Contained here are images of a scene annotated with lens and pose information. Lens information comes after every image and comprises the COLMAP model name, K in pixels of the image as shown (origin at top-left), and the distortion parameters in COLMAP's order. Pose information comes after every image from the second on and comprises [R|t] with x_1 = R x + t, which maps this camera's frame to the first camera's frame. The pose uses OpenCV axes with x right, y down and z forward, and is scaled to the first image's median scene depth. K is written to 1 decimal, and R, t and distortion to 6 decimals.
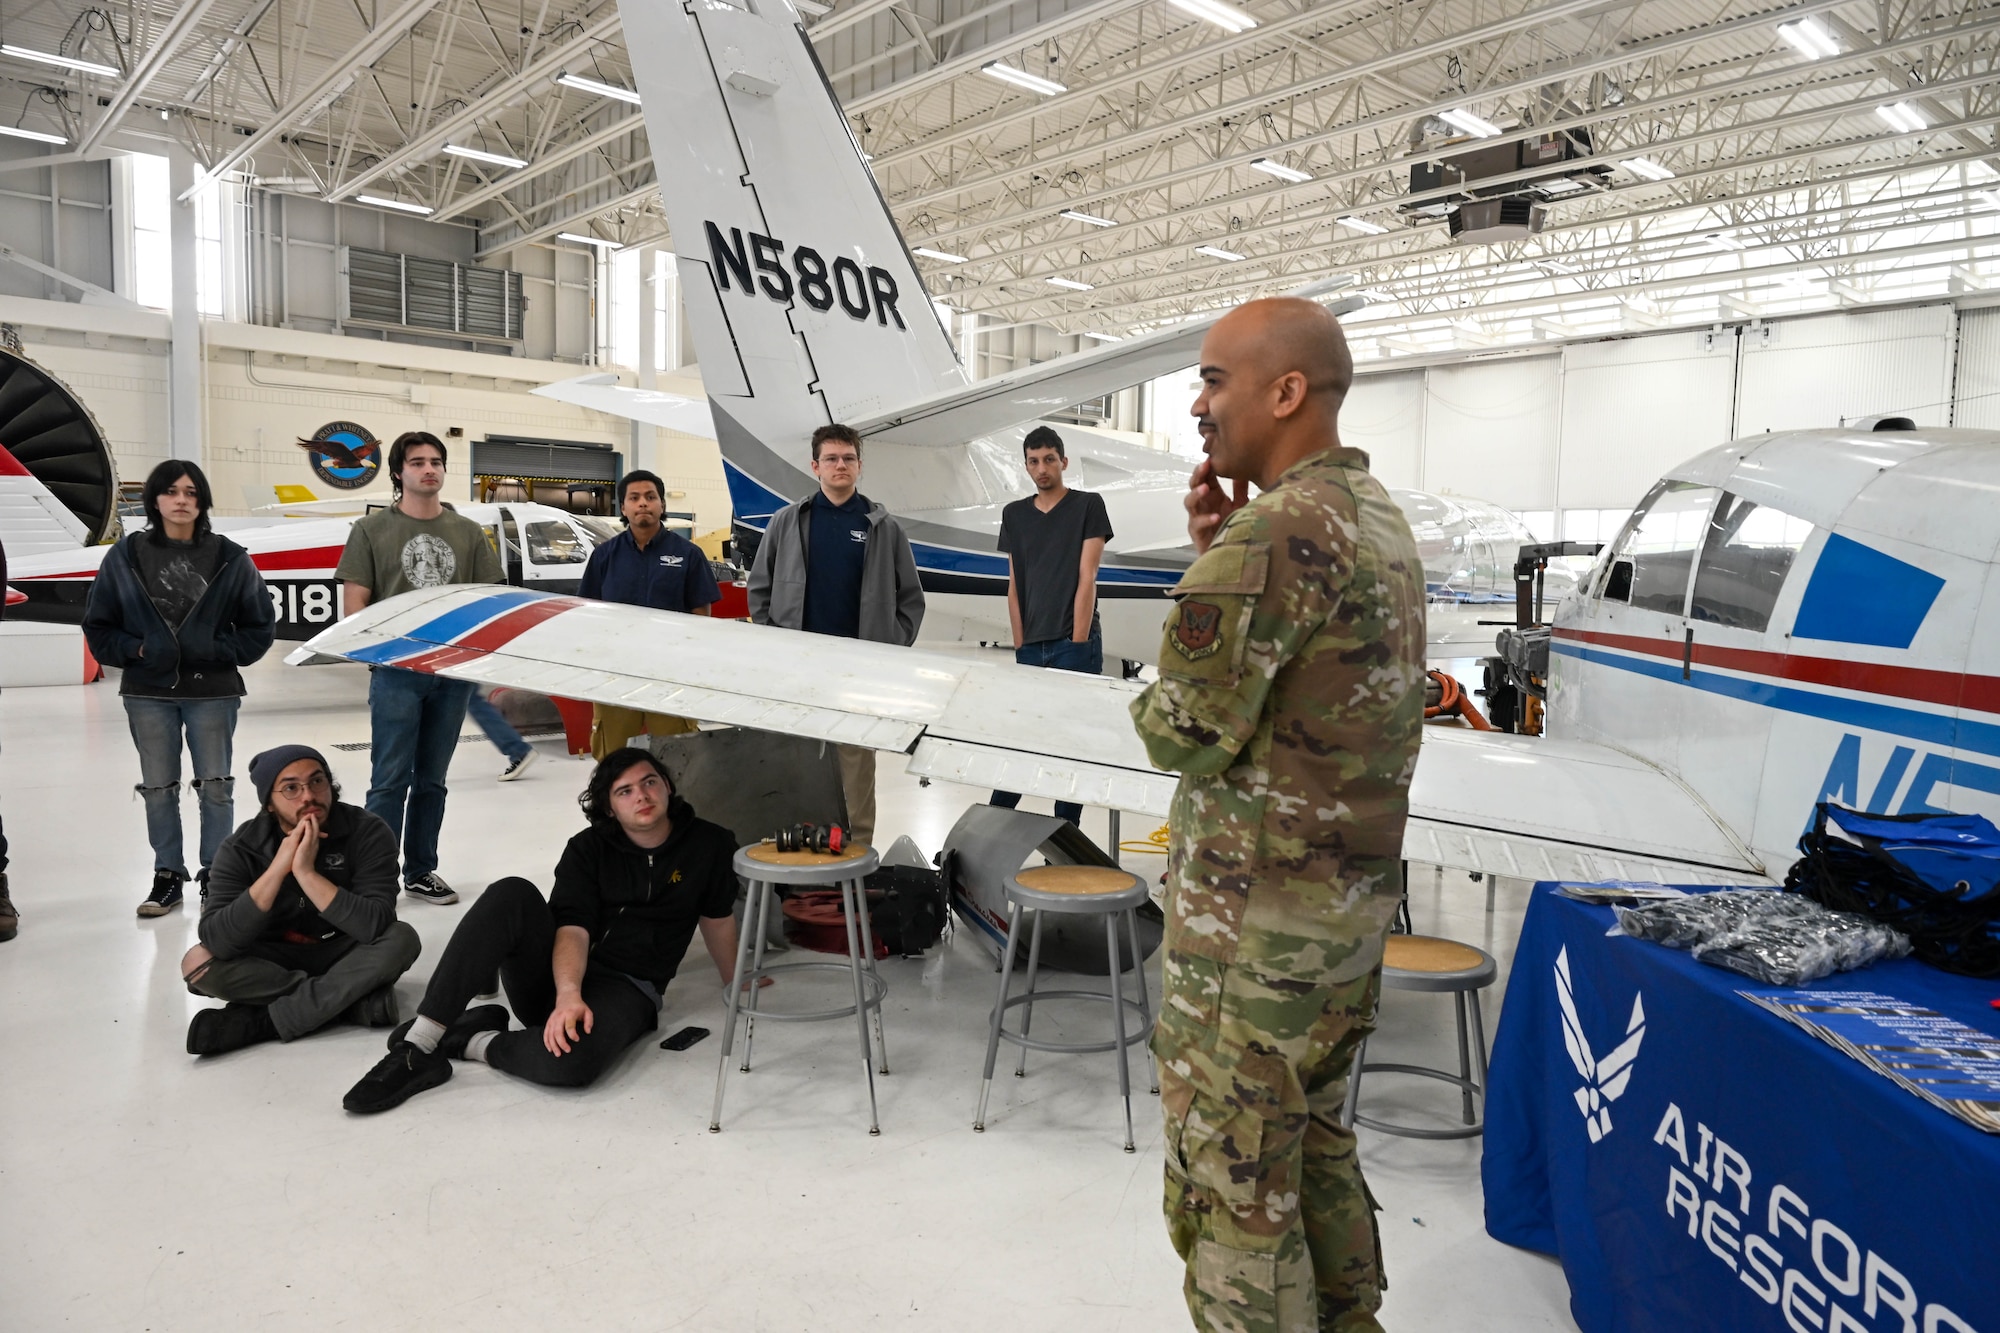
lens RADIAL K [[1345.3, 0, 1000.0], [0, 1345.3, 666.5], [0, 0, 1]] dist [-0.002526, -0.005107]
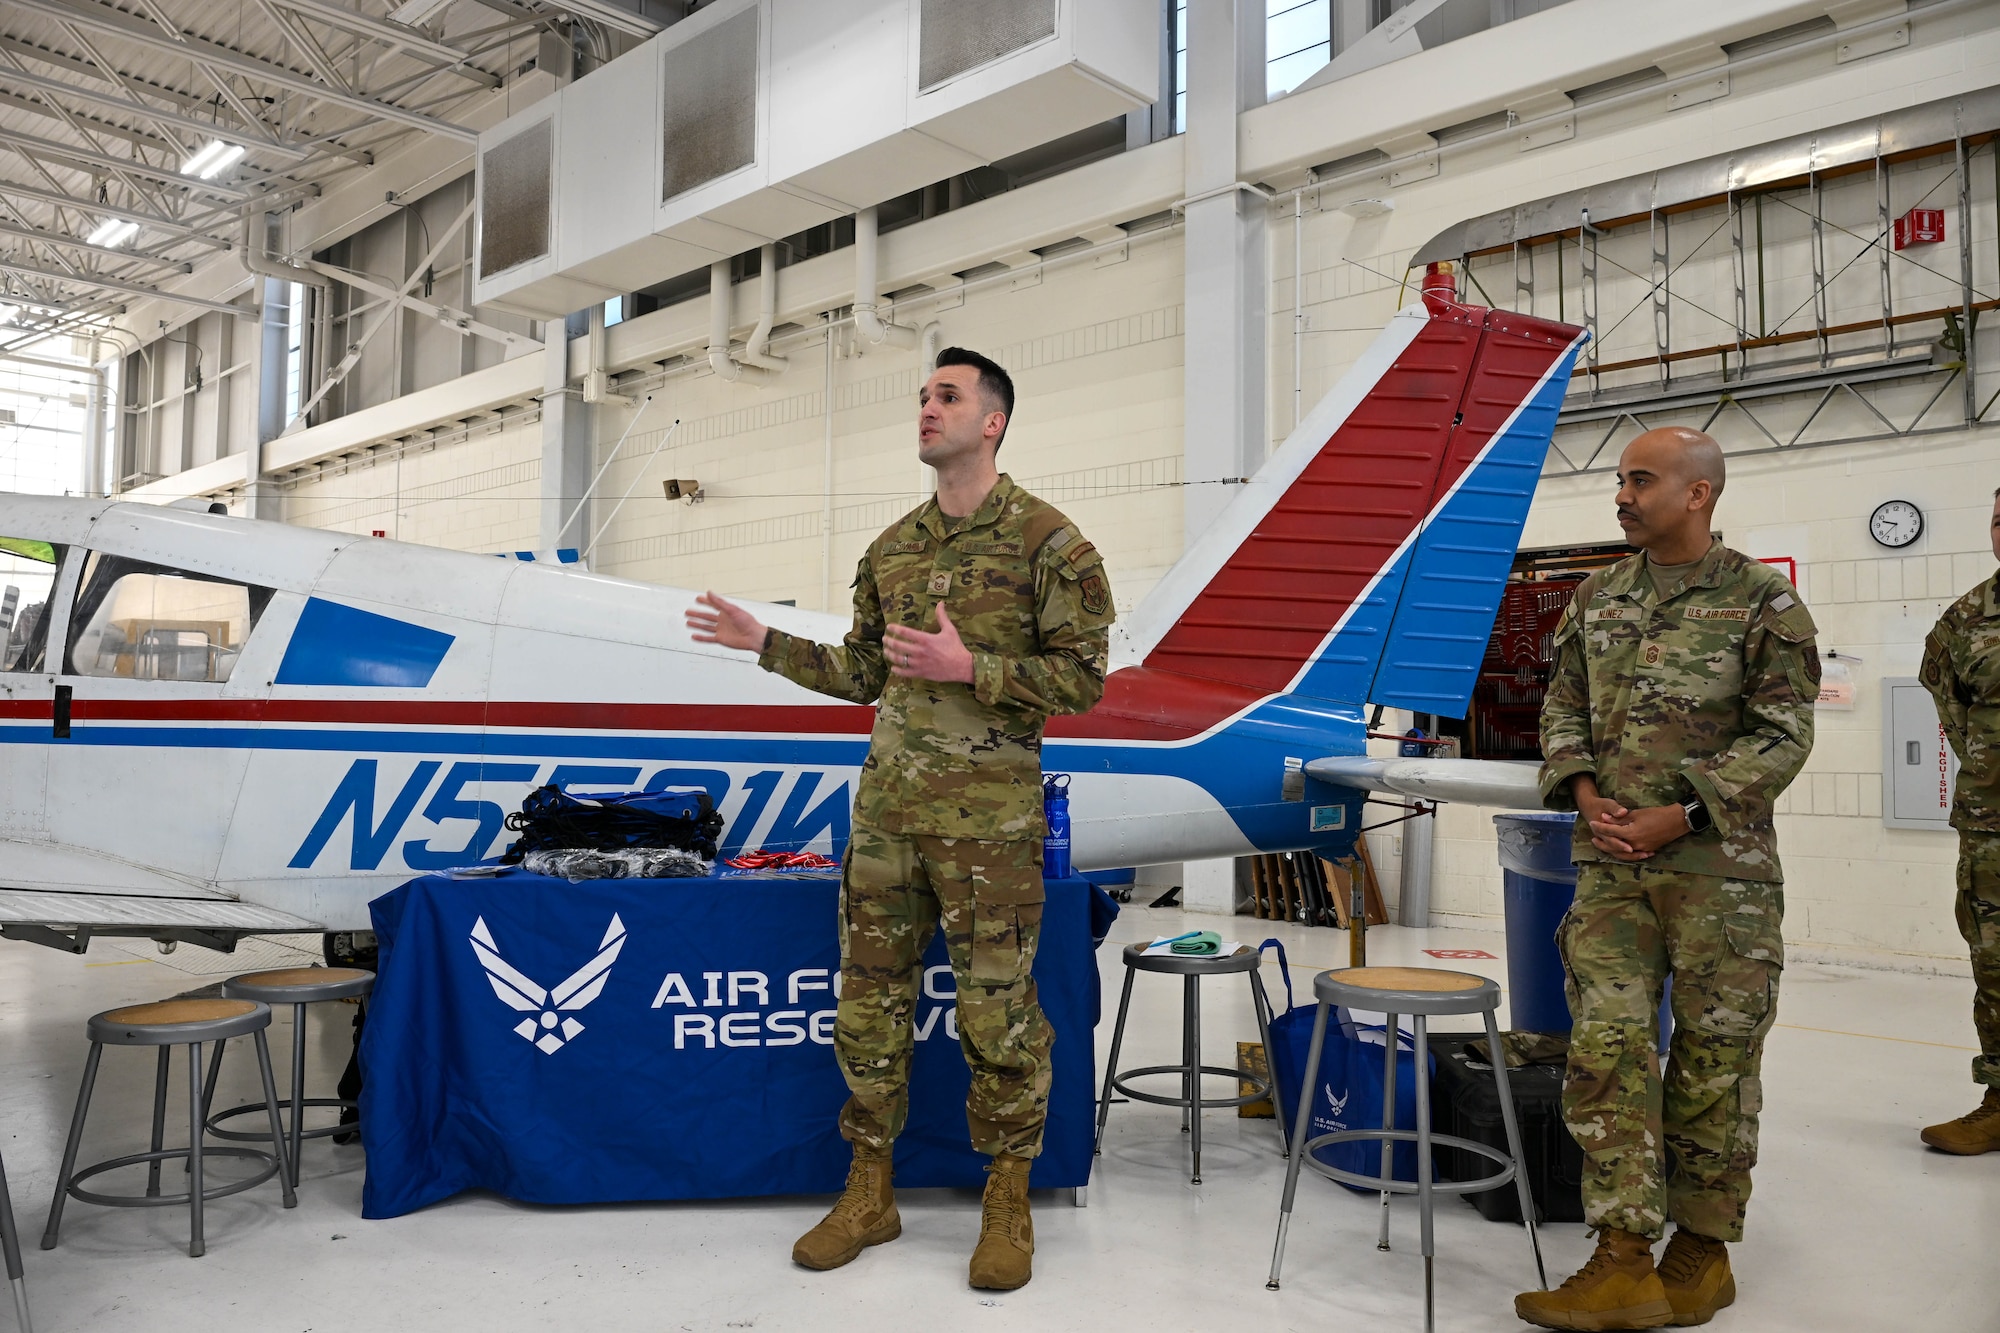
lens RADIAL K [[1503.5, 0, 1000.0], [0, 1503.5, 666.5], [0, 0, 1]] dist [-0.006327, 0.001089]
pose [[-0.092197, 0.036851, 0.995059, -0.886431], [0.066221, 0.997329, -0.030799, 0.051087], [-0.993536, 0.063055, -0.094391, 0.590853]]
